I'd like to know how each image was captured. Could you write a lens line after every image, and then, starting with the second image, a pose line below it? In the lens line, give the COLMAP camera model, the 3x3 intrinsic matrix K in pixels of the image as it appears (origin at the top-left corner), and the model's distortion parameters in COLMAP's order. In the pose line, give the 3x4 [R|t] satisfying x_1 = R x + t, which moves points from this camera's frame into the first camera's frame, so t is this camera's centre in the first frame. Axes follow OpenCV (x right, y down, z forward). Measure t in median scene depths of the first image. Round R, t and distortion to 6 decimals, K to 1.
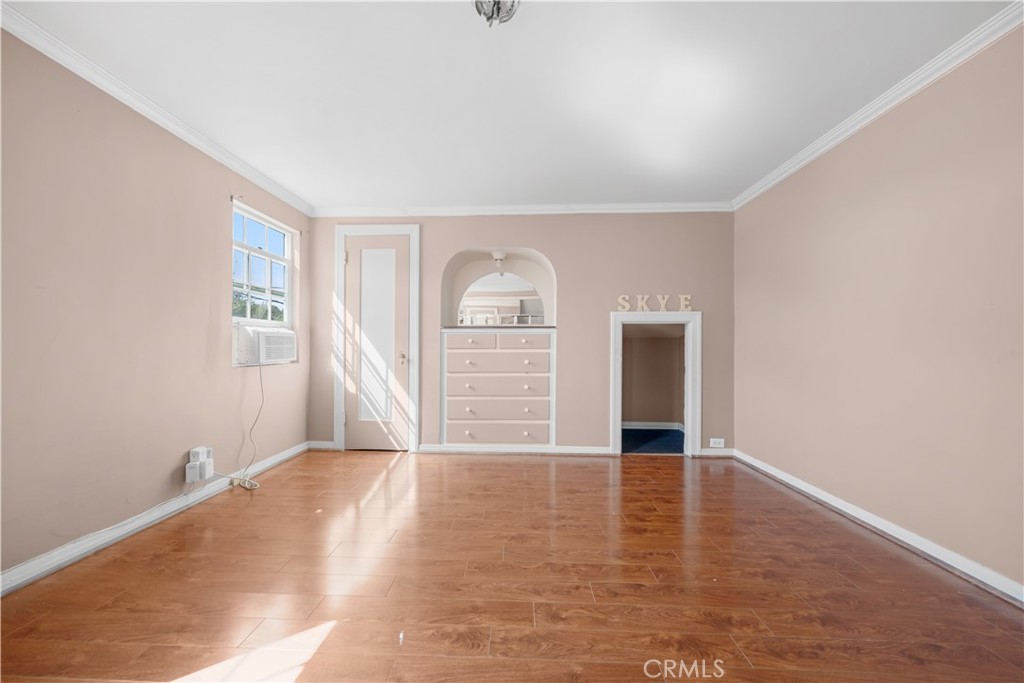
lens RADIAL K [[348.6, 0, 506.1], [0, 348.6, 342.0], [0, 0, 1]] dist [0.000768, 0.000192]
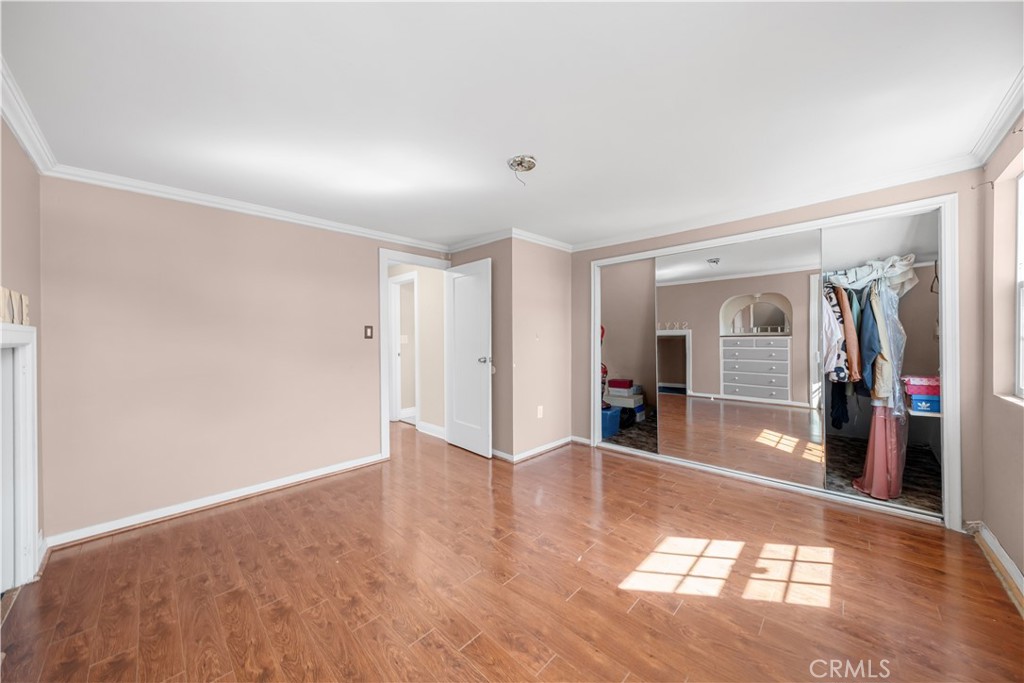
lens RADIAL K [[348.6, 0, 506.1], [0, 348.6, 342.0], [0, 0, 1]] dist [0.000768, 0.000192]
pose [[-0.734723, -0.000388, 0.678367, -0.418268], [-0.000861, 1.000000, -0.000360, -0.061476], [-0.678366, -0.000849, -0.734723, 0.880965]]
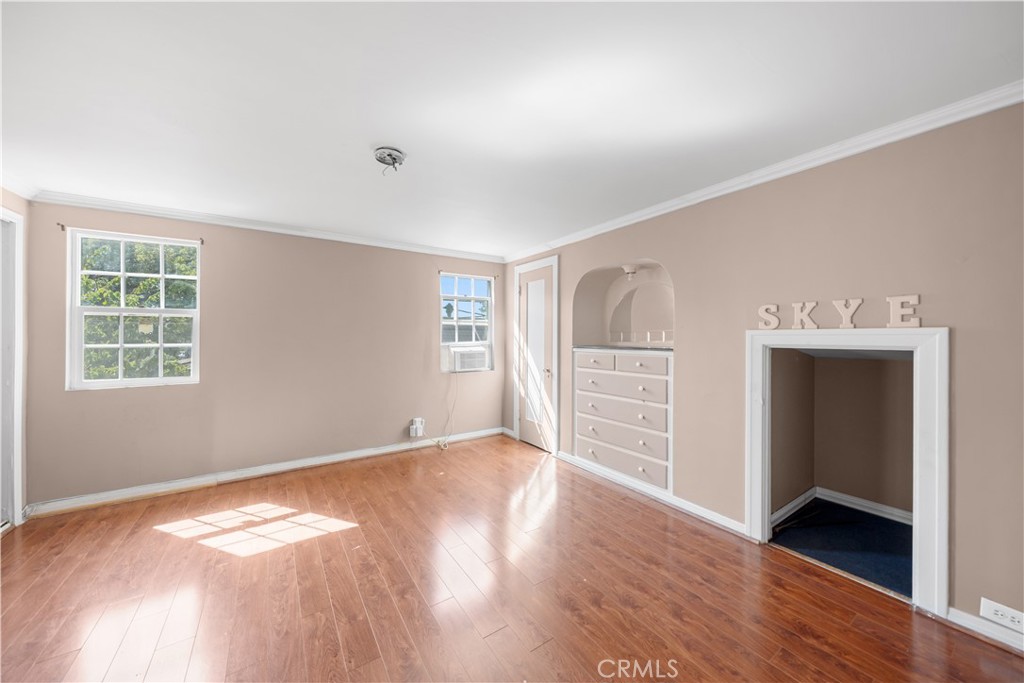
lens RADIAL K [[356.0, 0, 515.1], [0, 356.0, 332.8], [0, 0, 1]] dist [0.000752, 0.000004]
pose [[0.593753, -0.008865, -0.804599, 0.596654], [0.012004, 0.999926, -0.002159, -0.085545], [0.804558, -0.008376, 0.593815, 0.209020]]
